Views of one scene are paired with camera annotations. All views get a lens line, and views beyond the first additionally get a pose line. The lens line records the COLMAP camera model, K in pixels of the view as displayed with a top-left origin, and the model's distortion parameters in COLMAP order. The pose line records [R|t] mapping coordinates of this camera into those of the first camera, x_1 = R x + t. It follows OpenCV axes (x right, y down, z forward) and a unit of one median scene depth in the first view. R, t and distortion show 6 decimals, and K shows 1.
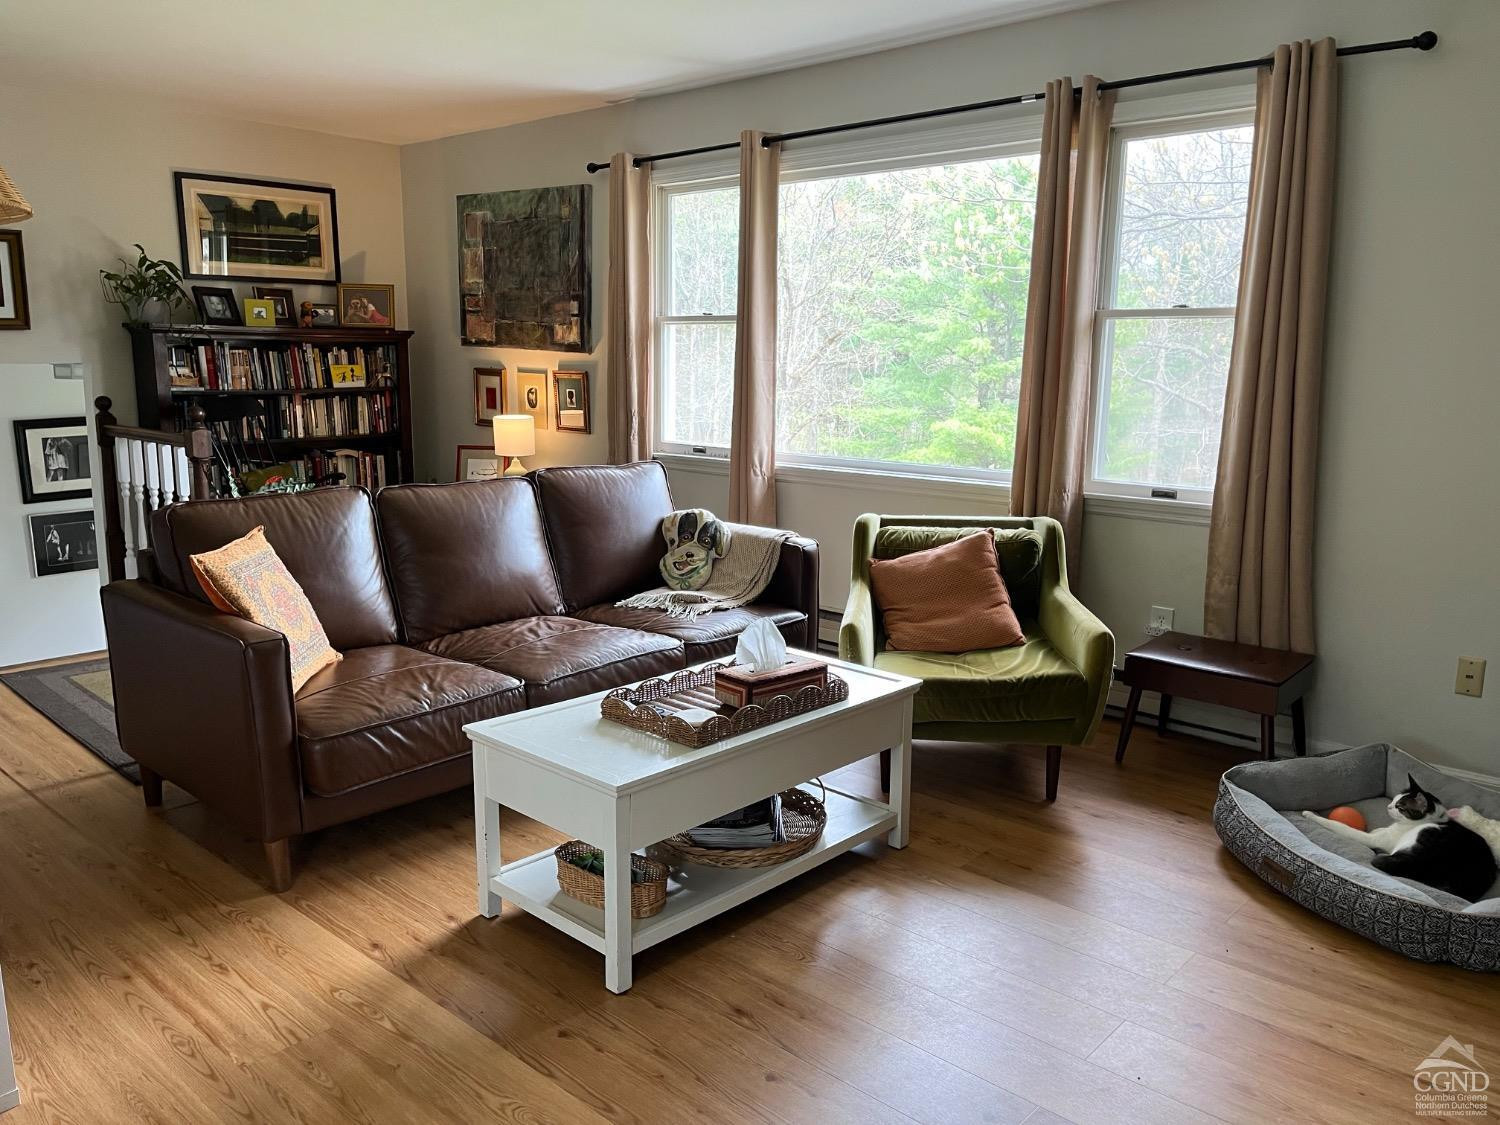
lens RADIAL K [[1134.8, 0, 750.0], [0, 1134.8, 562.5], [0, 0, 1]] dist [0.063517, -0.090318]
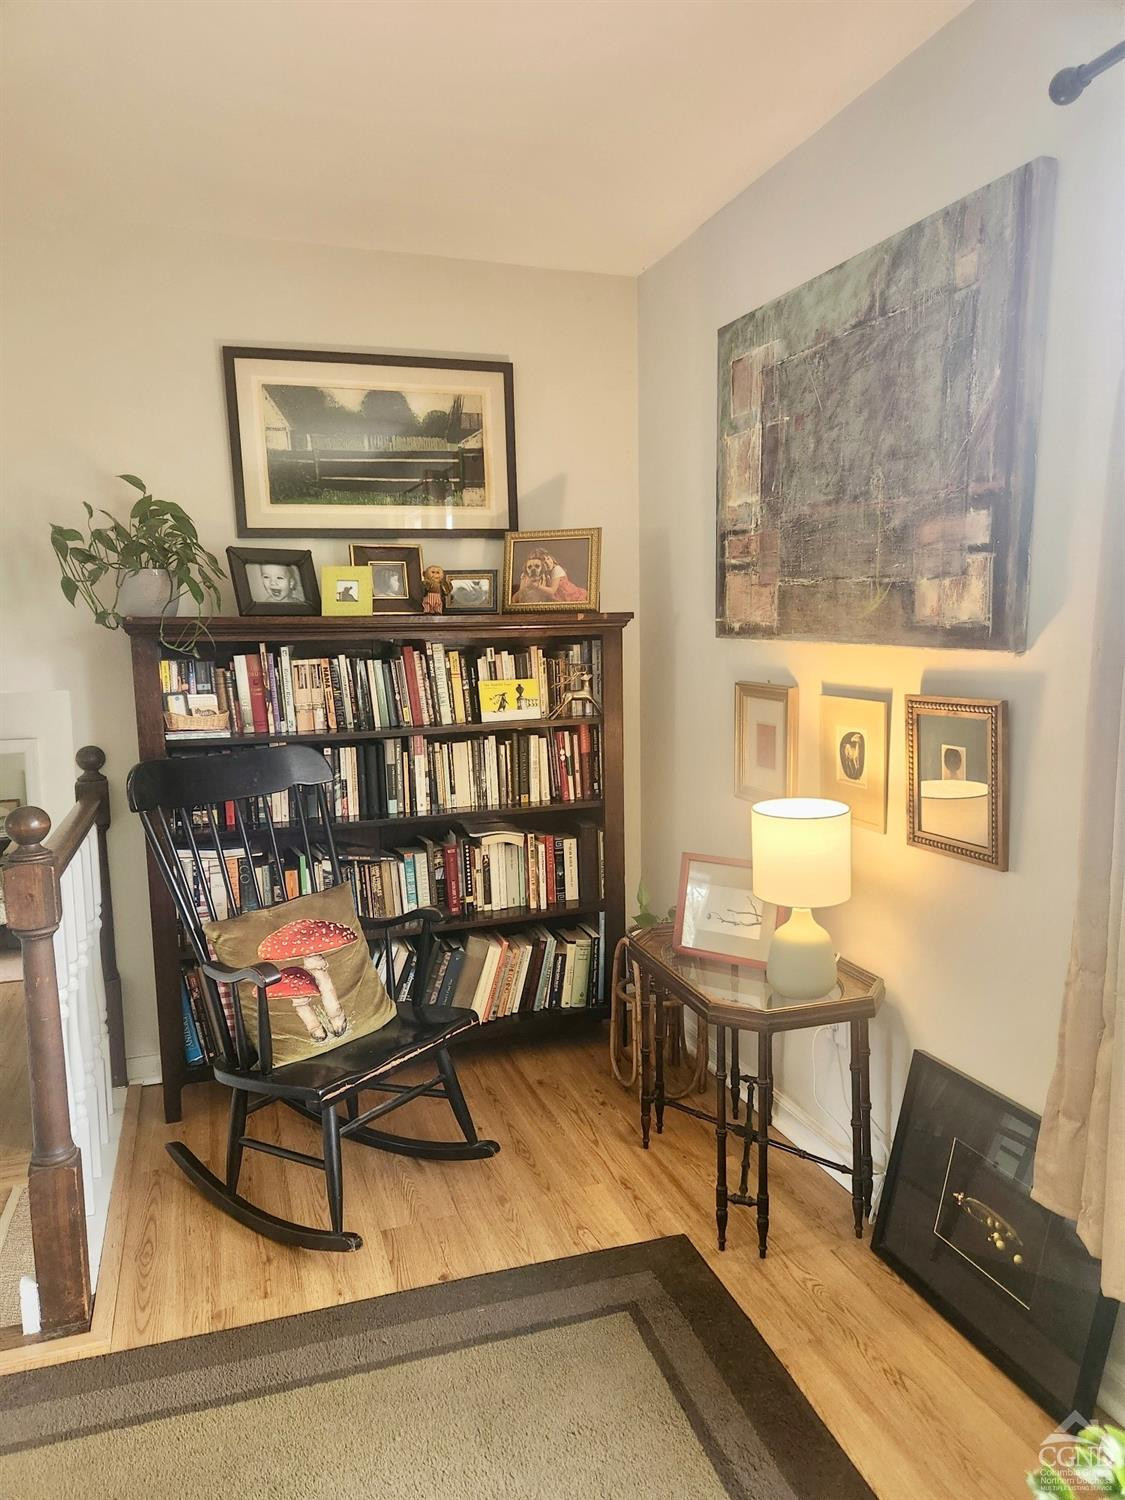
lens RADIAL K [[1134.8, 0, 505.5], [0, 1134.8, 787.4], [0, 0, 1]] dist [0.063517, -0.090318]
pose [[0.875667, 0.035394, -0.481617, -0.096368], [-0.058013, 0.997798, -0.032151, -0.108345], [0.479419, 0.056094, 0.875792, 0.550264]]
